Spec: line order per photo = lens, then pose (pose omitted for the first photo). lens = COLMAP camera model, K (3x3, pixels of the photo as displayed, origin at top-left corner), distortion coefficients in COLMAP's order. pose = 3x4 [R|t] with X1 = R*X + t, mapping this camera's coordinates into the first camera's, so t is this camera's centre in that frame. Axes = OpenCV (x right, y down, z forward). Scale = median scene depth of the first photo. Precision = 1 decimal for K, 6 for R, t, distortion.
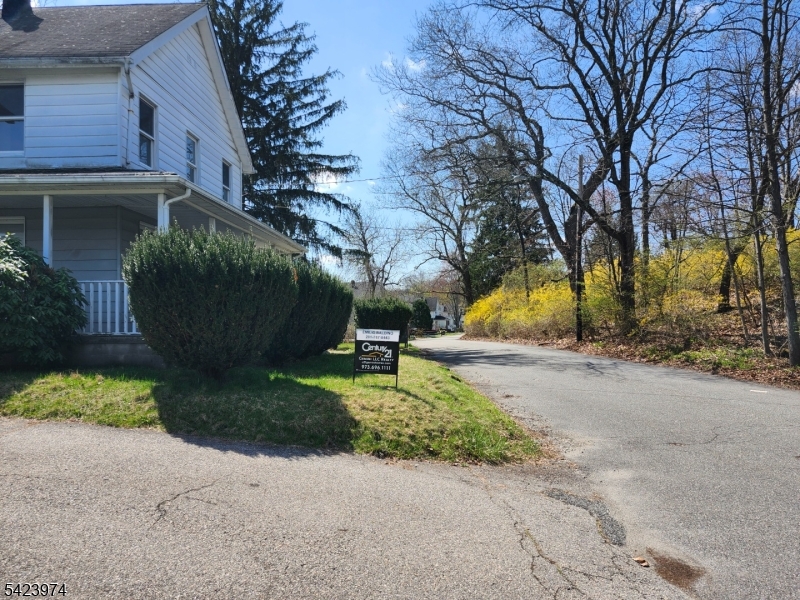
lens RADIAL K [[557.9, 0, 402.1], [0, 557.9, 301.6], [0, 0, 1]] dist [0.090287, -0.072677]
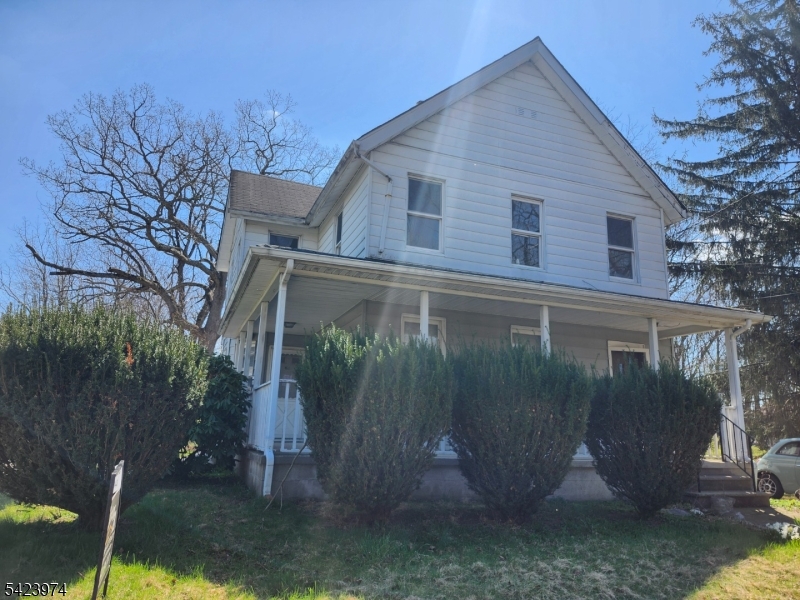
lens RADIAL K [[557.9, 0, 402.1], [0, 557.9, 301.6], [0, 0, 1]] dist [0.090287, -0.072677]
pose [[0.412315, -0.182935, -0.892486, 0.211210], [0.000307, 0.979661, -0.200662, 0.003898], [0.911041, 0.082461, 0.403985, 0.502473]]
